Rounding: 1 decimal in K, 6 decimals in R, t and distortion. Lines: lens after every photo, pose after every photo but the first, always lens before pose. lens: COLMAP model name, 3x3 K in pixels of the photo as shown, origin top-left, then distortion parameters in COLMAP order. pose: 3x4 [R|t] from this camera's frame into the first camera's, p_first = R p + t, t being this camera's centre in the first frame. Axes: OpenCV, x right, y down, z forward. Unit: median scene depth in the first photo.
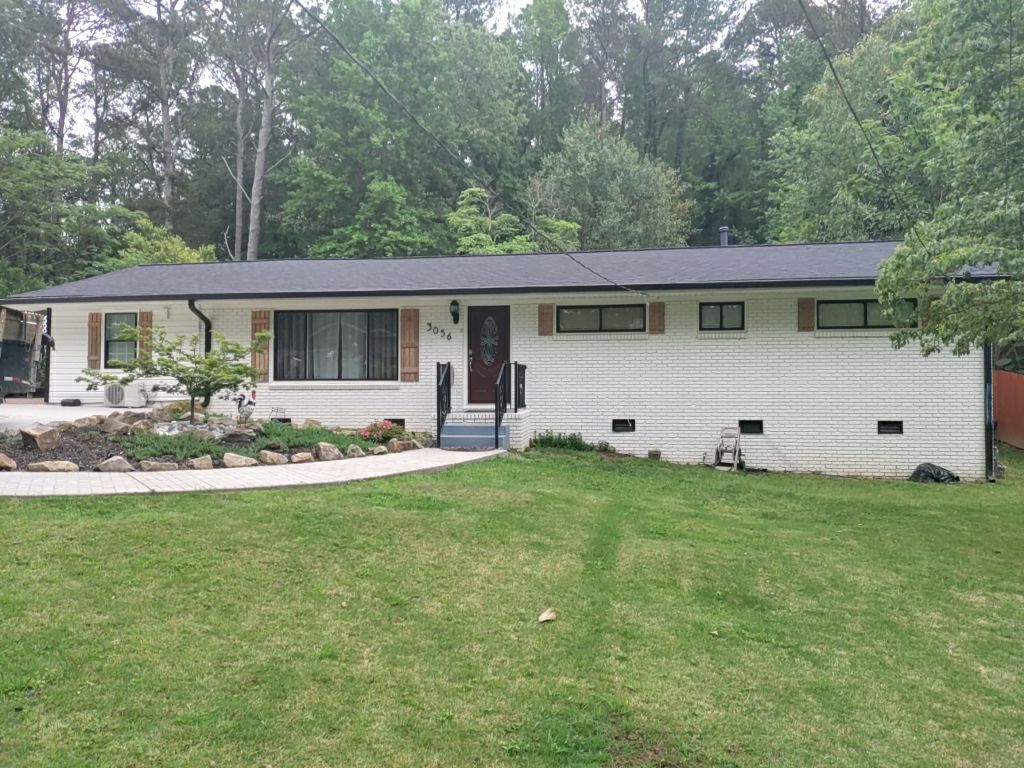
lens RADIAL K [[743.9, 0, 512.0], [0, 743.9, 384.0], [0, 0, 1]] dist [0.075580, -0.000826]
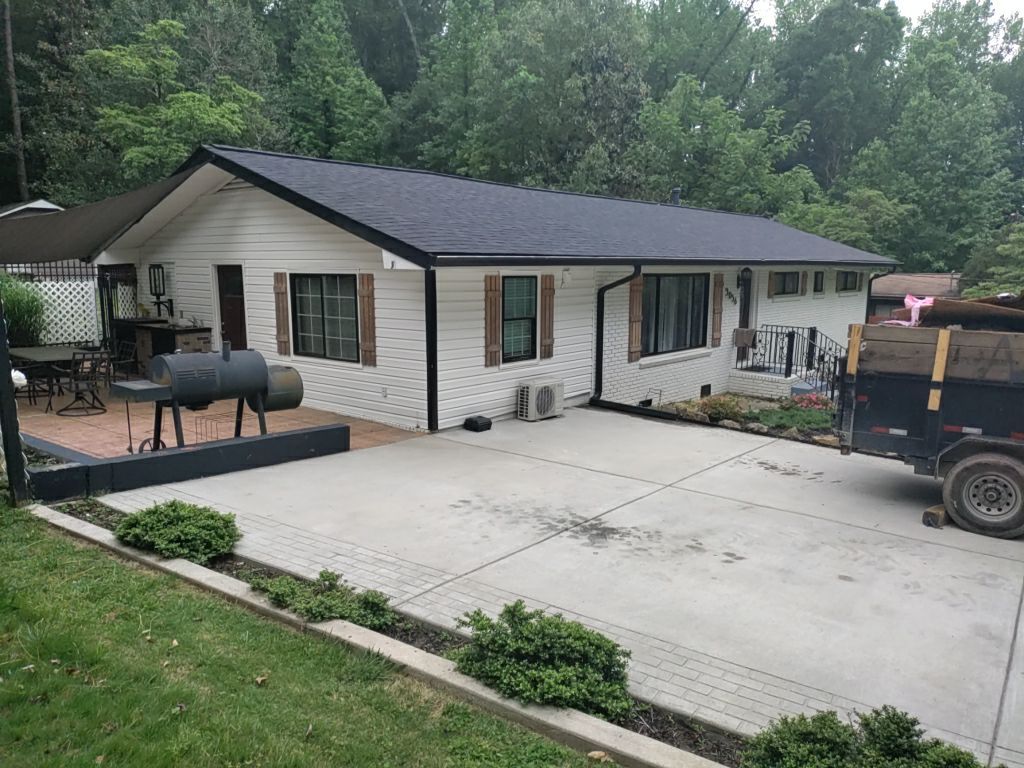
lens RADIAL K [[743.9, 0, 512.0], [0, 743.9, 384.0], [0, 0, 1]] dist [0.075580, -0.000826]
pose [[0.516331, -0.103294, 0.850137, -1.146763], [0.080332, 0.994164, 0.072004, -0.049667], [-0.852613, 0.031116, 0.521616, 0.725222]]
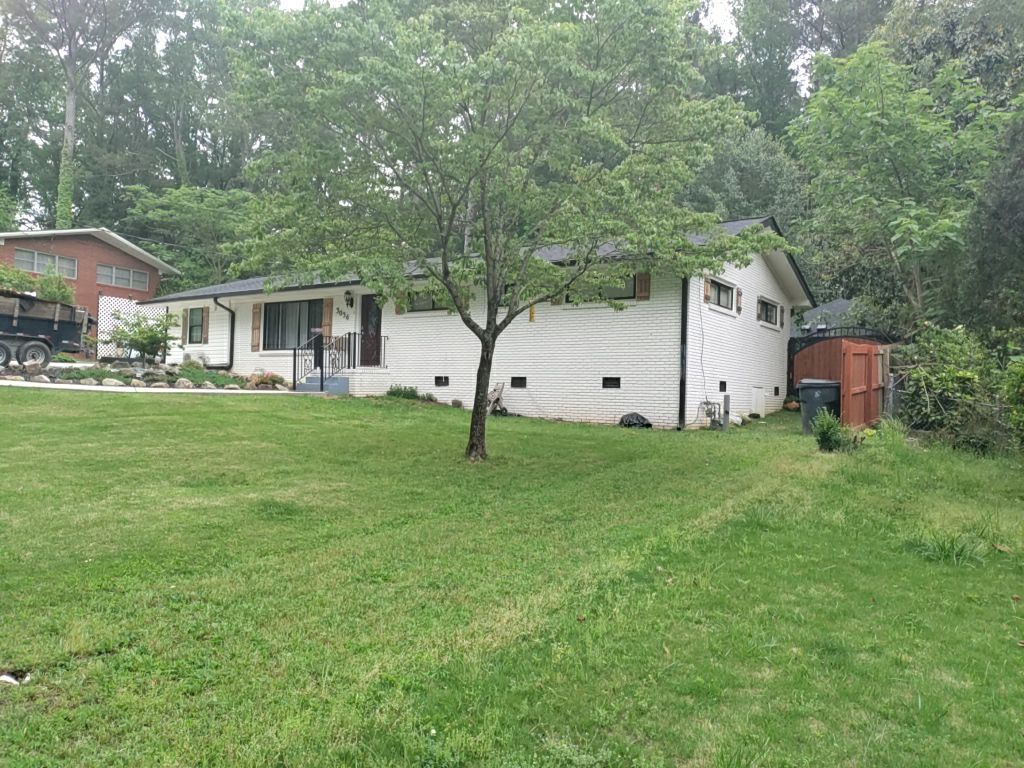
lens RADIAL K [[743.9, 0, 512.0], [0, 743.9, 384.0], [0, 0, 1]] dist [0.075580, -0.000826]
pose [[0.897471, 0.013707, -0.440861, 0.810989], [-0.015525, 0.999879, -0.000518, 0.057550], [0.440801, 0.007309, 0.897575, -0.119499]]
